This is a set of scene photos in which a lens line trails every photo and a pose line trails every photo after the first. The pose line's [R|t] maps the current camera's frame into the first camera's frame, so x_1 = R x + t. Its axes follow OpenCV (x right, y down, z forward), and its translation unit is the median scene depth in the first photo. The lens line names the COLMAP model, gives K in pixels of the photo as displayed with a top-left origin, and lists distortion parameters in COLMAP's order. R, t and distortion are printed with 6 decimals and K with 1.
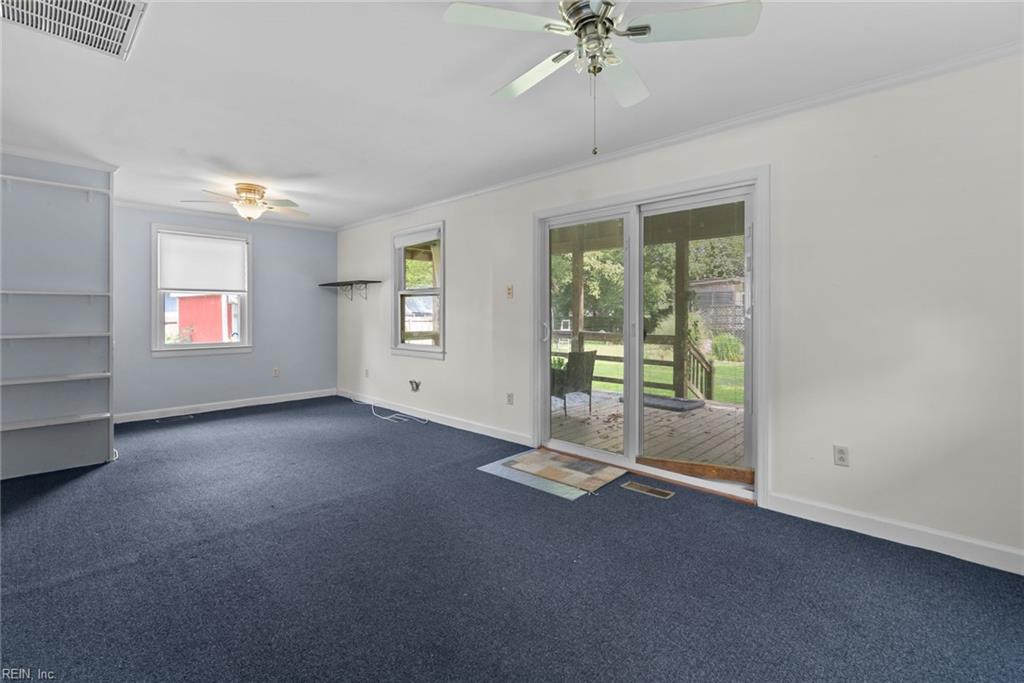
lens RADIAL K [[469.7, 0, 511.1], [0, 469.7, 313.4], [0, 0, 1]] dist [-0.010148, 0.000274]
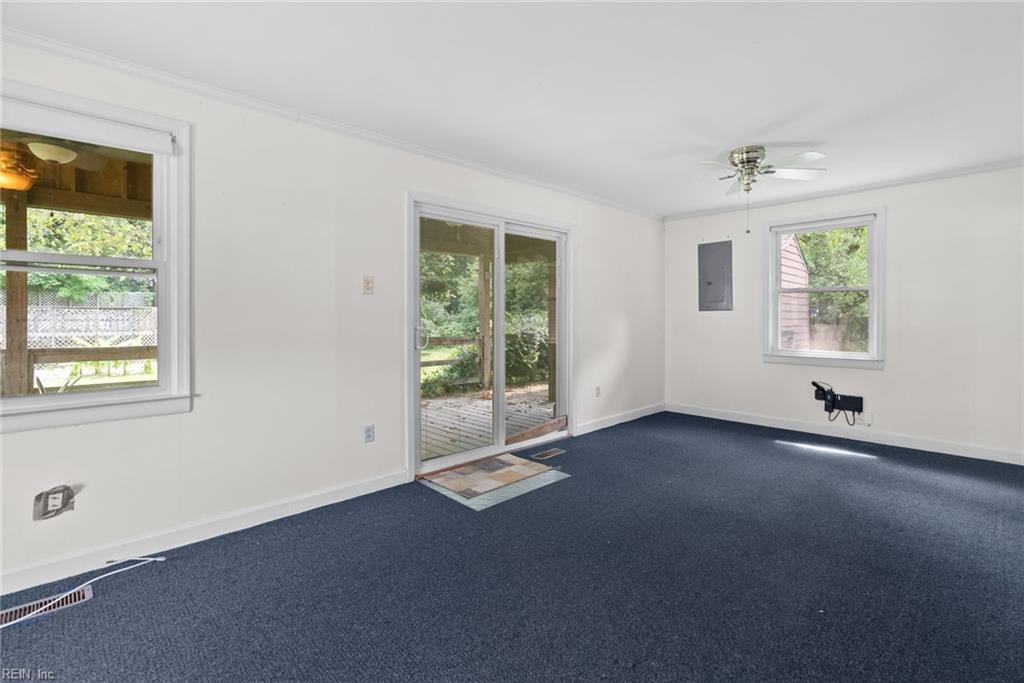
lens RADIAL K [[475.3, 0, 513.5], [0, 475.3, 317.7], [0, 0, 1]] dist [-0.003036, -0.000283]
pose [[0.039342, -0.000375, 0.999226, -0.760112], [0.001794, 0.999998, 0.000305, 0.004163], [-0.999224, 0.001780, 0.039342, 0.790143]]
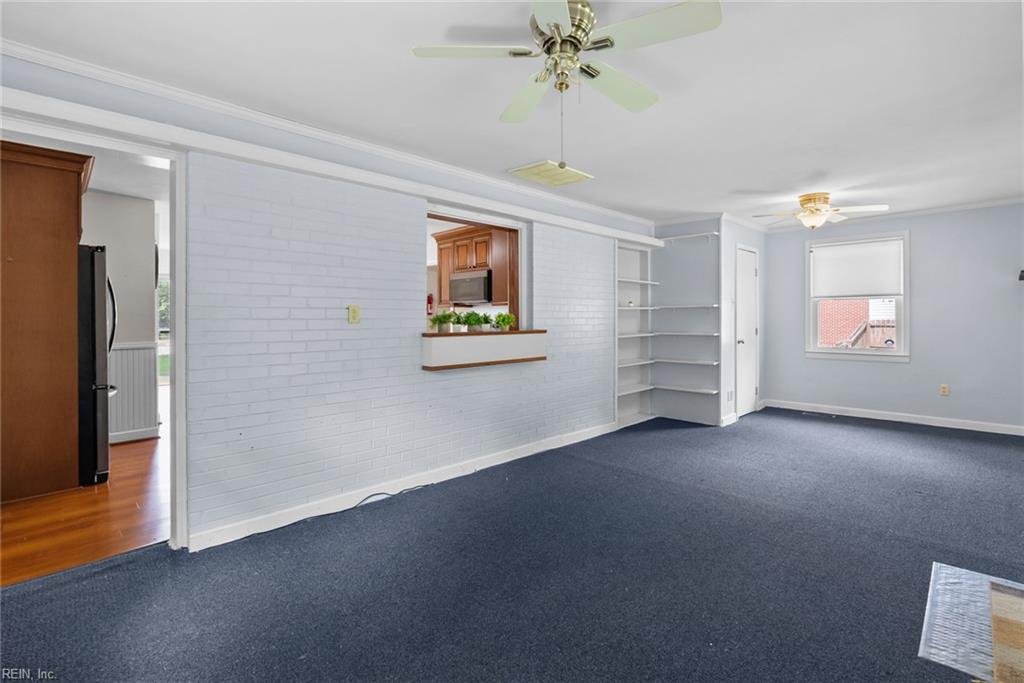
lens RADIAL K [[468.2, 0, 512.2], [0, 468.2, 324.0], [0, 0, 1]] dist [-0.010092, 0.000324]
pose [[-0.018708, 0.010128, -0.999774, 0.485929], [0.005034, 0.999937, 0.010035, -0.004396], [0.999812, -0.004845, -0.018758, 0.368274]]
